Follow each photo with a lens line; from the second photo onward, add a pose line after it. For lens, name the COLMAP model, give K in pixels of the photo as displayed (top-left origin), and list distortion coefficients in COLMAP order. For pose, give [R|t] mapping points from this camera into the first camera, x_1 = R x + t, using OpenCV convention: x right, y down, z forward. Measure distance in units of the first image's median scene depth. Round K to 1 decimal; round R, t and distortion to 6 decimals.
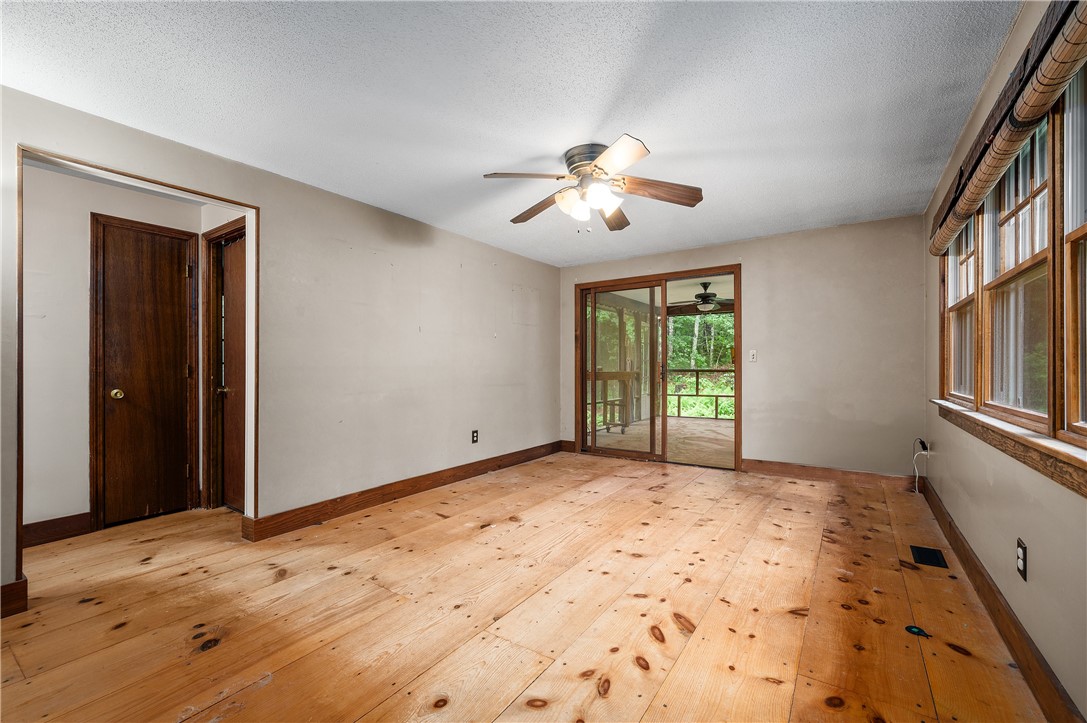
lens RADIAL K [[455.4, 0, 541.4], [0, 455.4, 367.6], [0, 0, 1]] dist [0.000535, 0.000005]
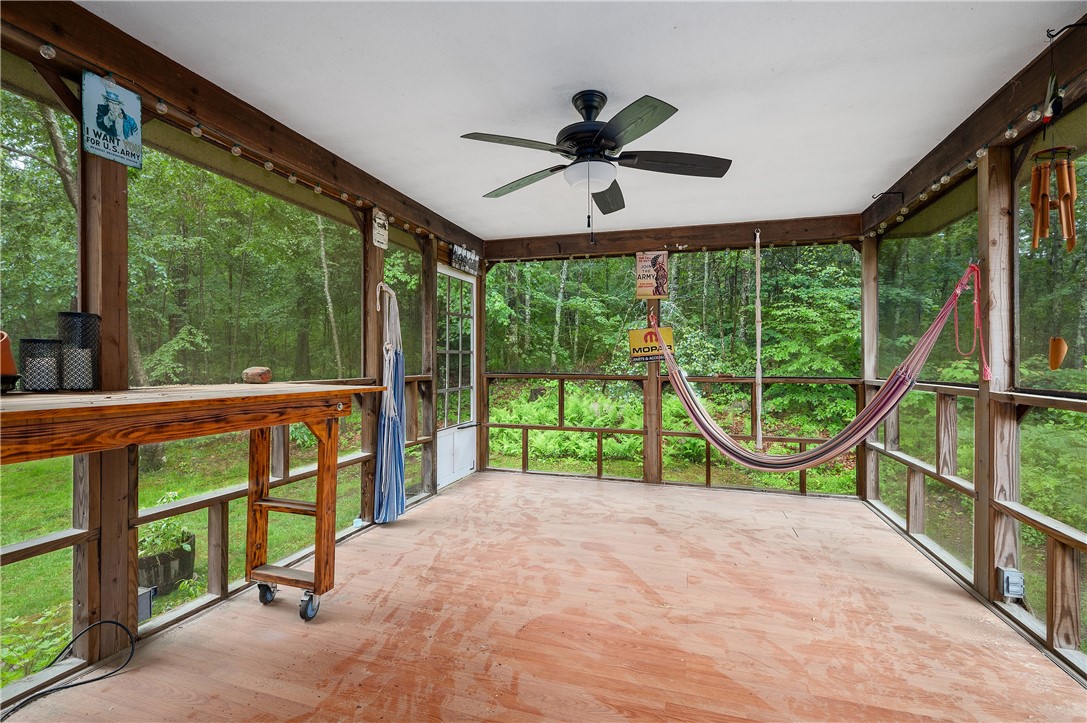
lens RADIAL K [[494.8, 0, 542.8], [0, 494.8, 361.7], [0, 0, 1]] dist [-0.000682, -0.000128]
pose [[0.955213, 0.008349, 0.295801, 0.060432], [-0.008306, 0.999965, -0.001403, -0.002909], [-0.295802, -0.001117, 0.955249, 0.184197]]
